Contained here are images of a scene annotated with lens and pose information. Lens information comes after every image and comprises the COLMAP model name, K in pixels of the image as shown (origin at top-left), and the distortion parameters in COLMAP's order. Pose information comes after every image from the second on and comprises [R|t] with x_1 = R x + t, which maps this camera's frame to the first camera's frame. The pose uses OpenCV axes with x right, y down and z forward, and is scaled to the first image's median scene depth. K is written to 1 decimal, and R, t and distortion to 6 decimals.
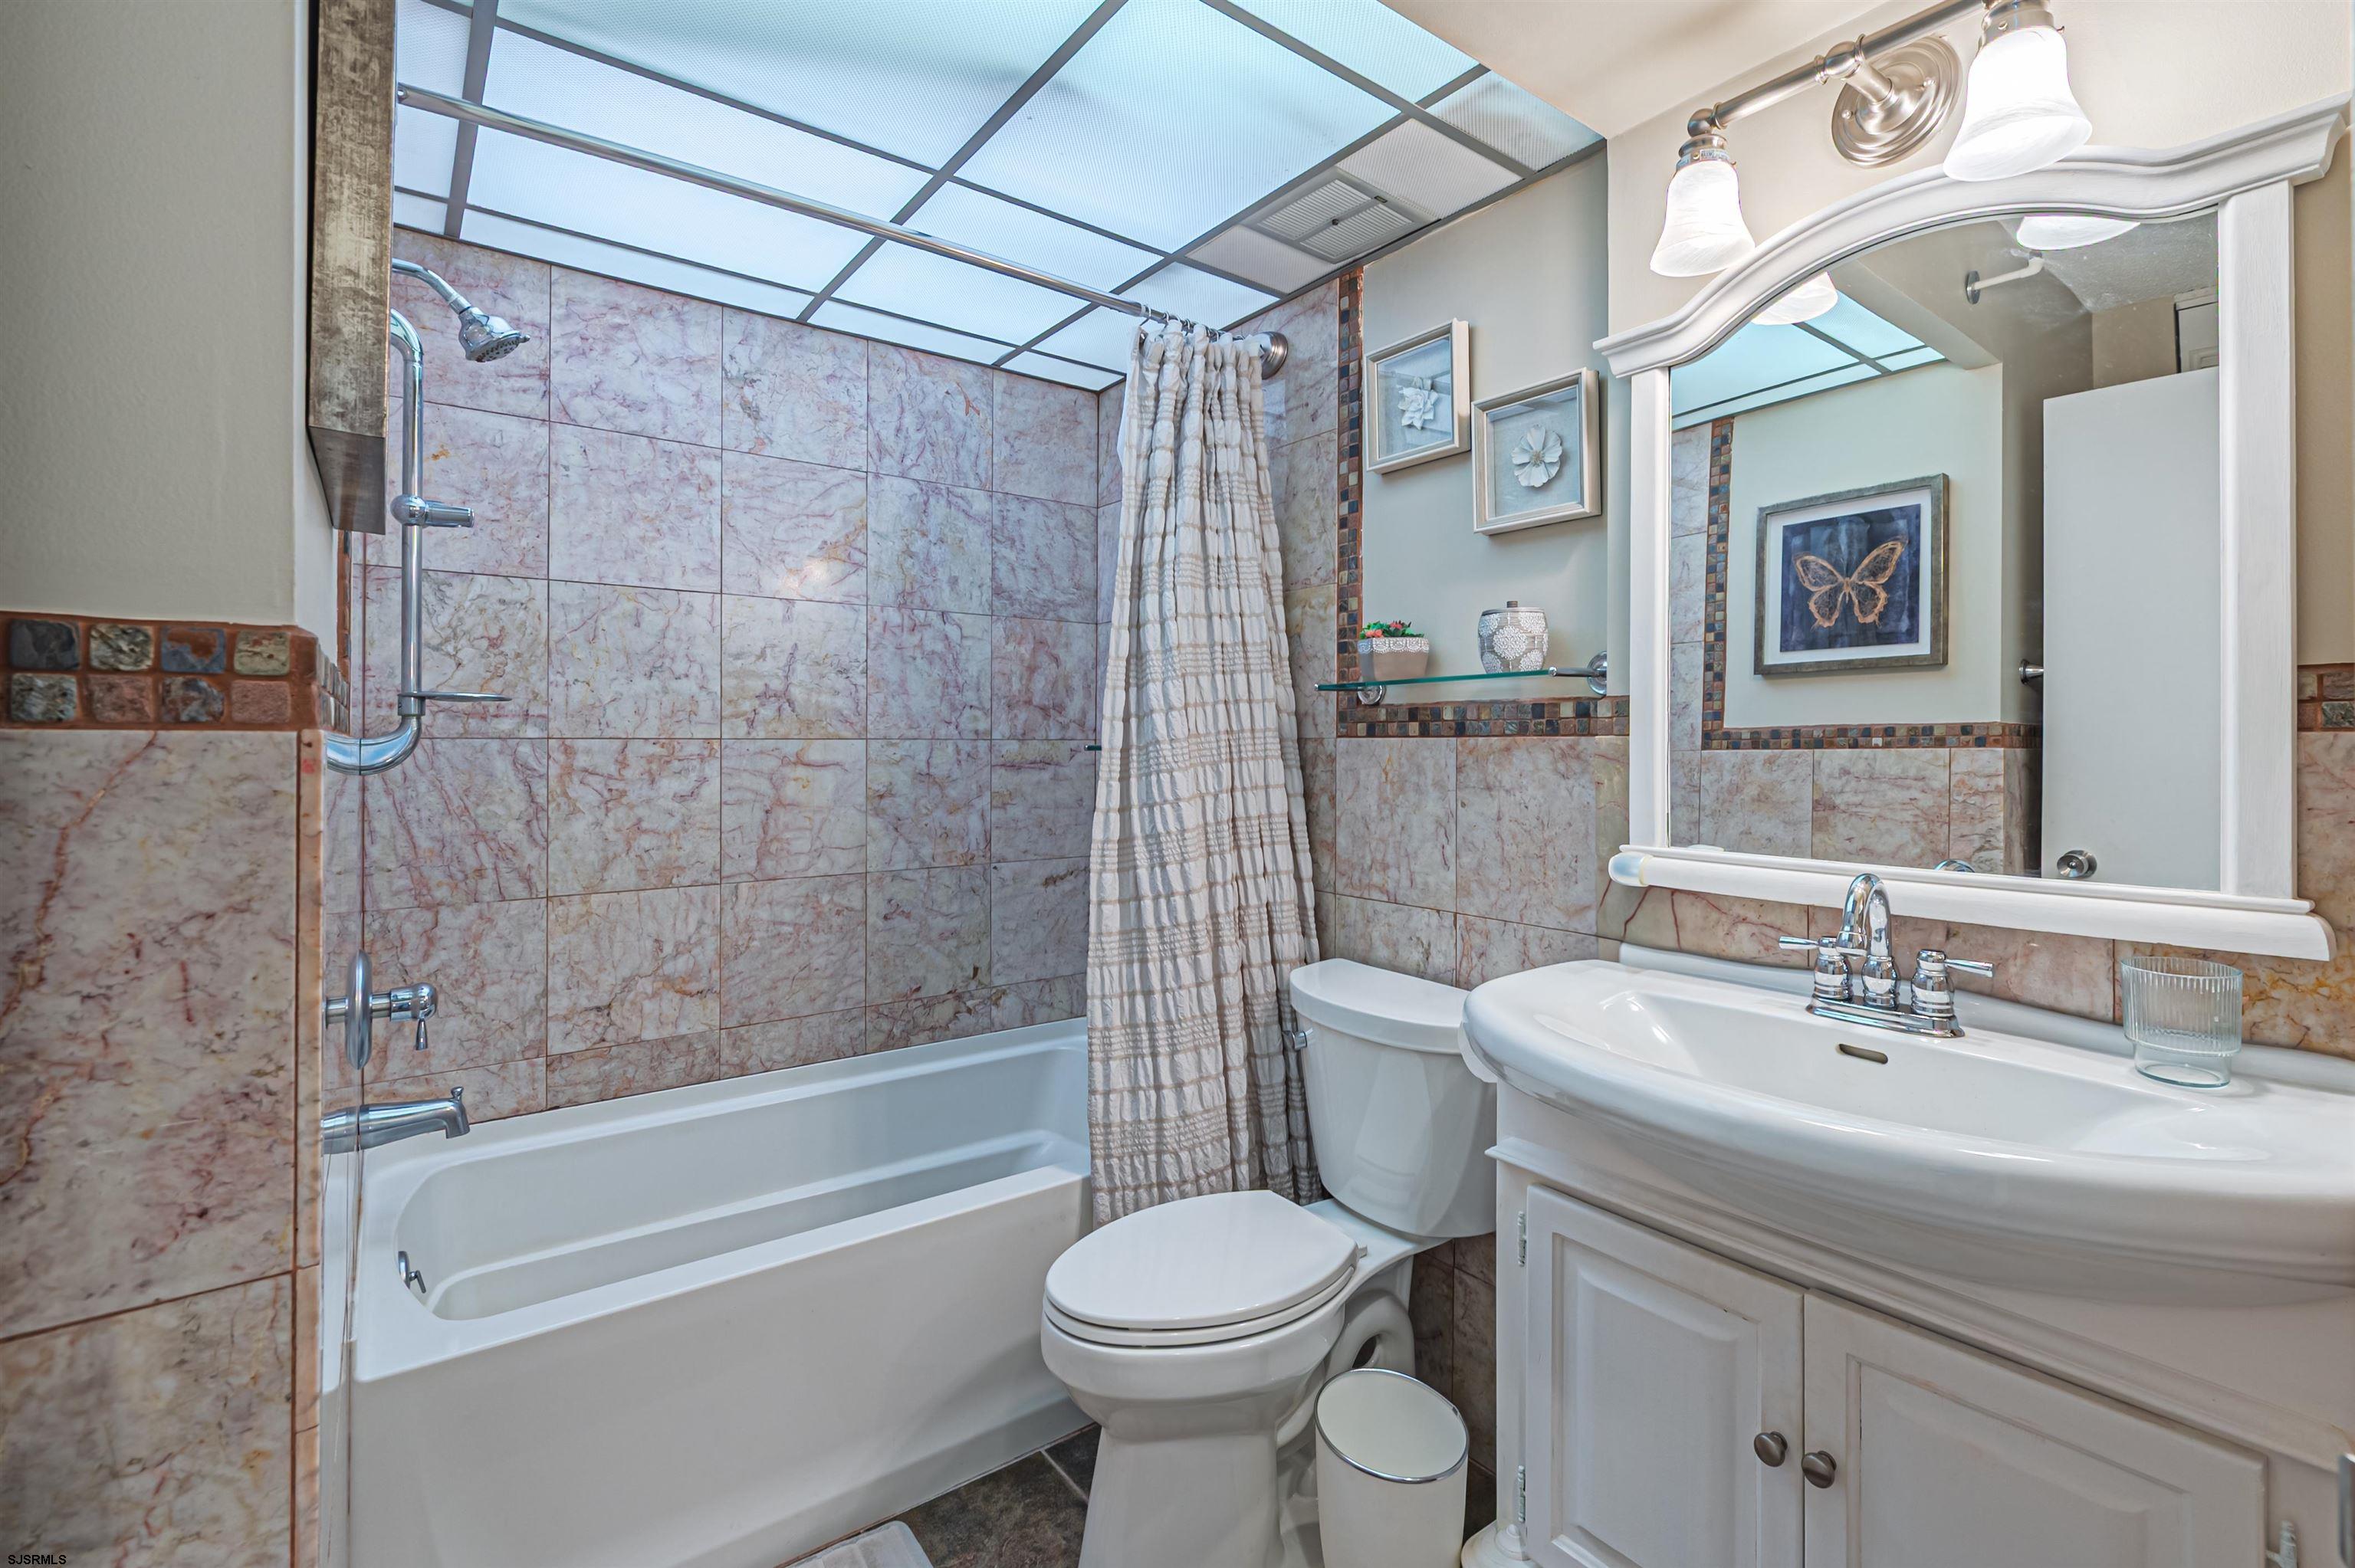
lens RADIAL K [[1048.4, 0, 1230.1], [0, 1048.4, 738.8], [0, 0, 1]] dist [0.000835, -0.000030]
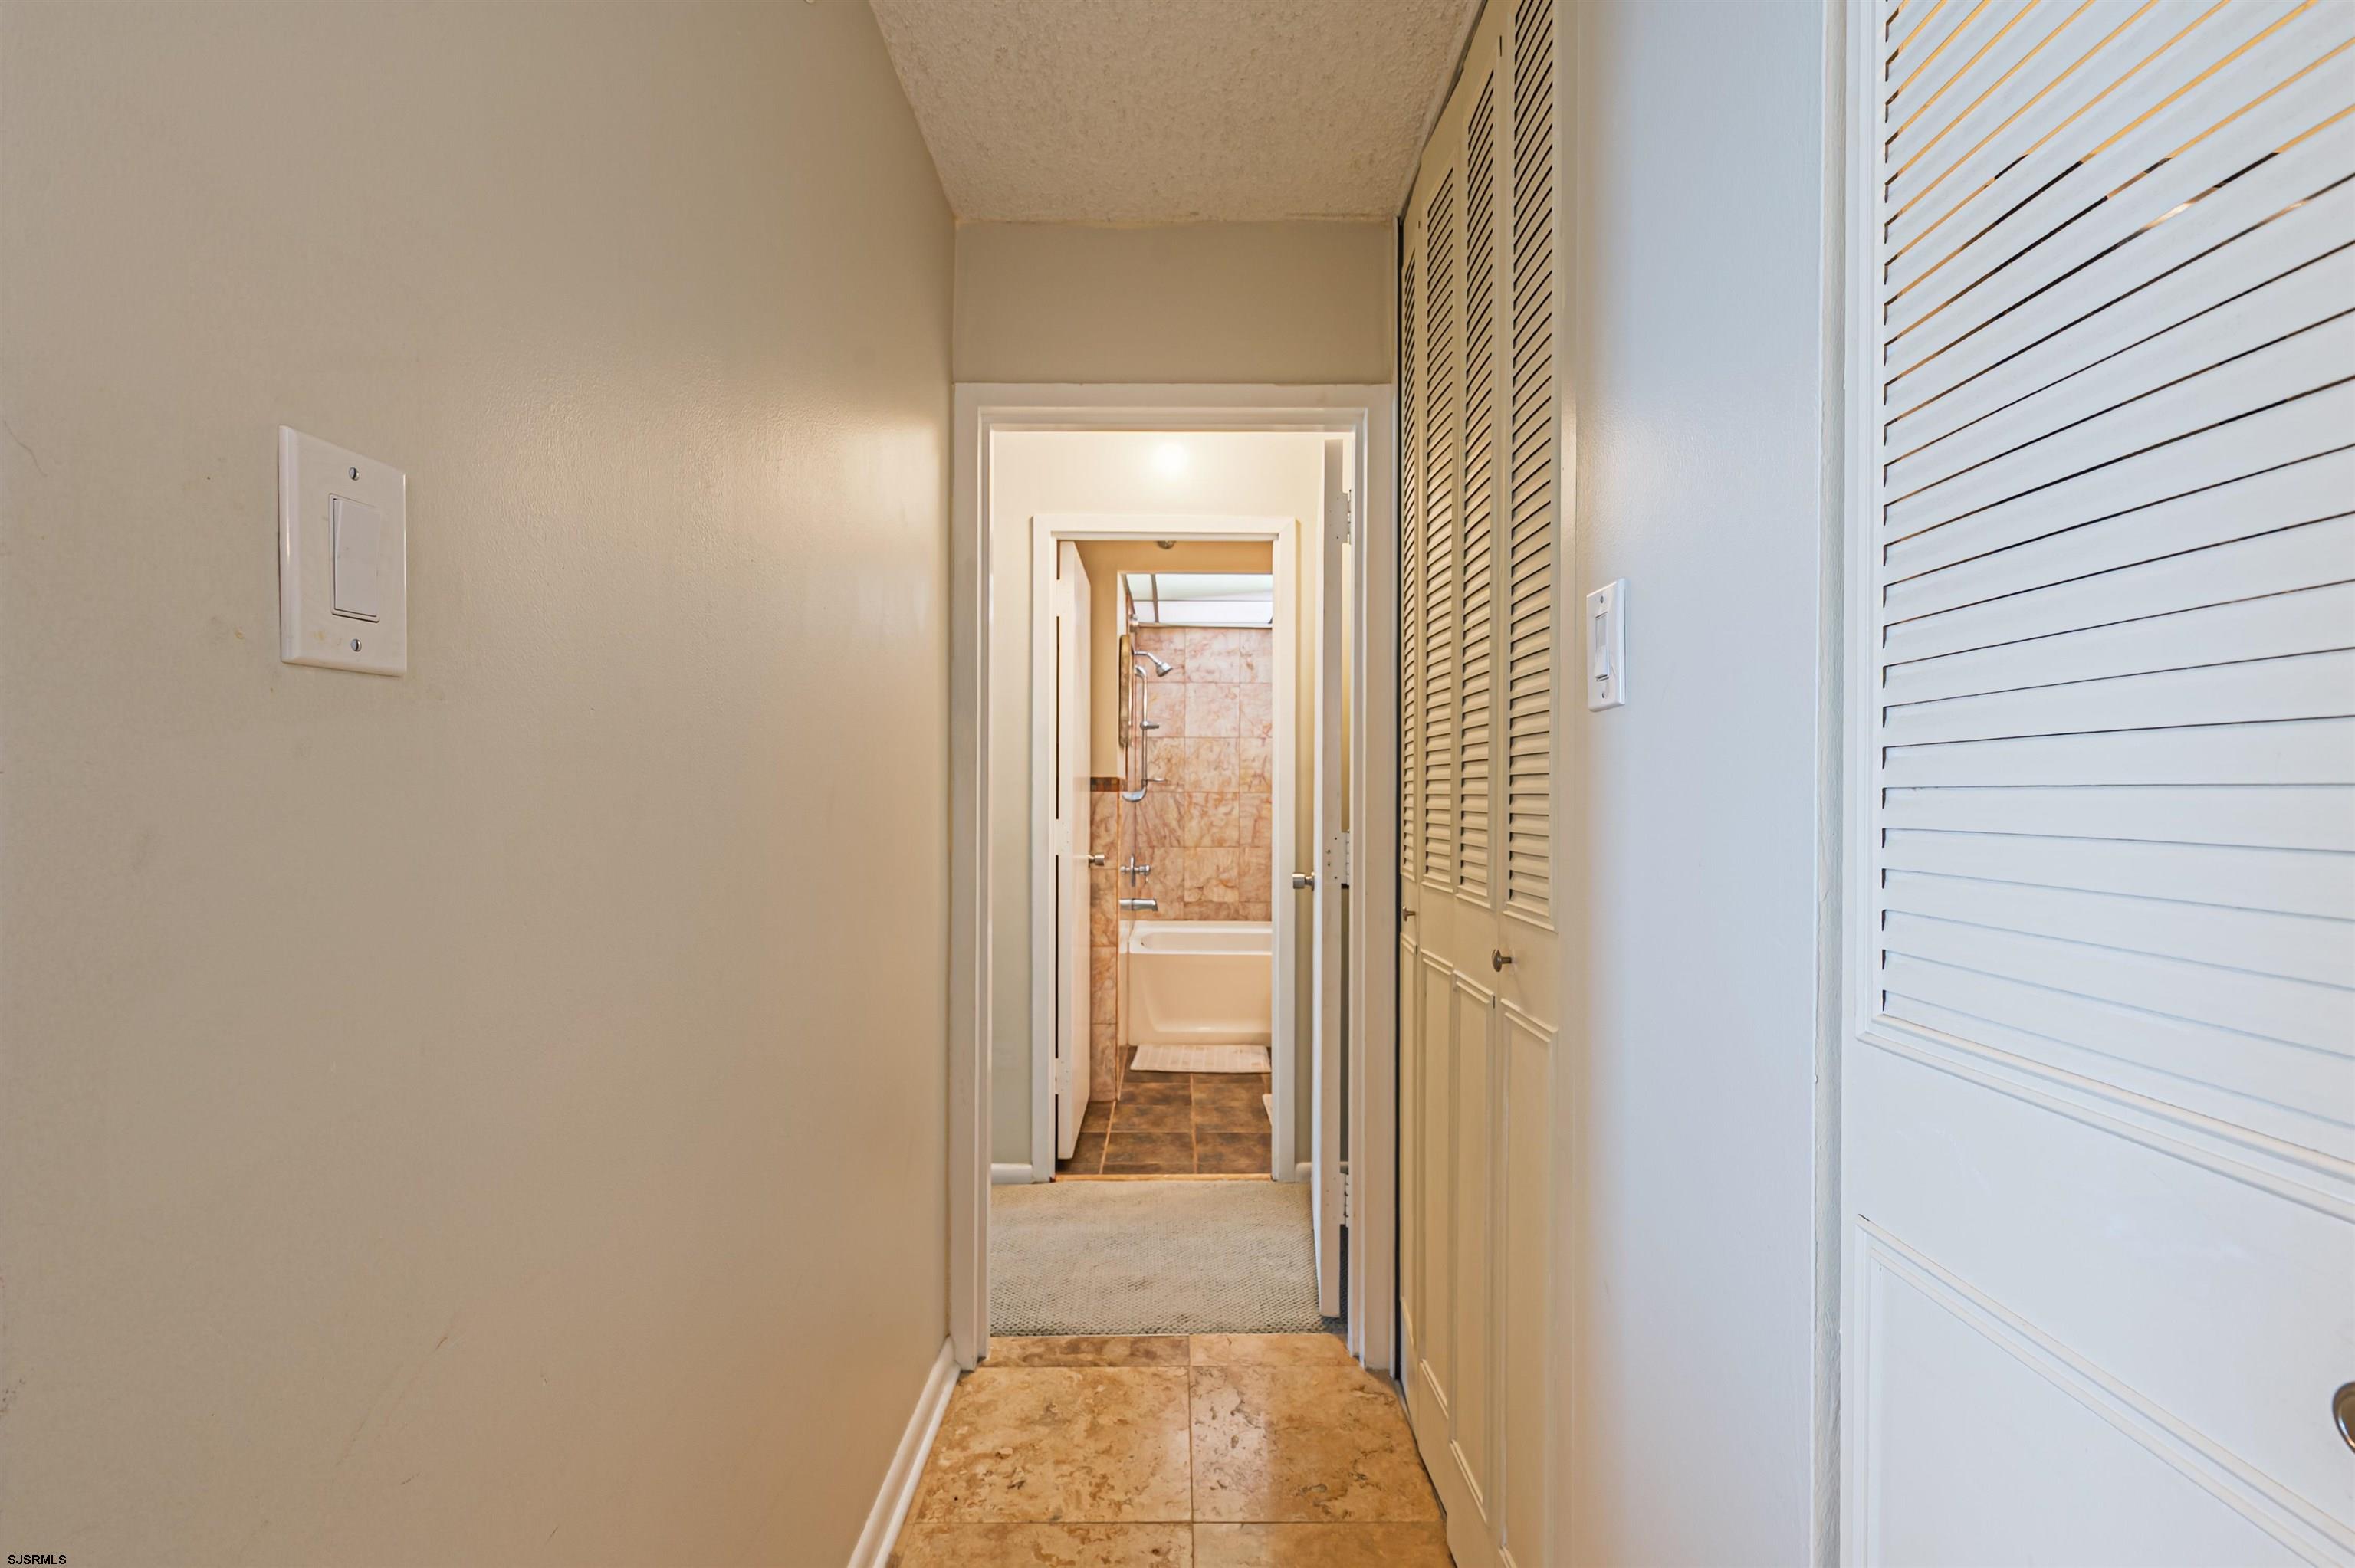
lens RADIAL K [[1048.4, 0, 1178.4], [0, 1048.4, 789.1], [0, 0, 1]] dist [0.000835, -0.000030]
pose [[0.776075, 0.002541, -0.630635, 1.119989], [-0.001533, 0.999997, 0.002143, -0.014648], [0.630638, -0.000696, 0.776077, -1.210954]]
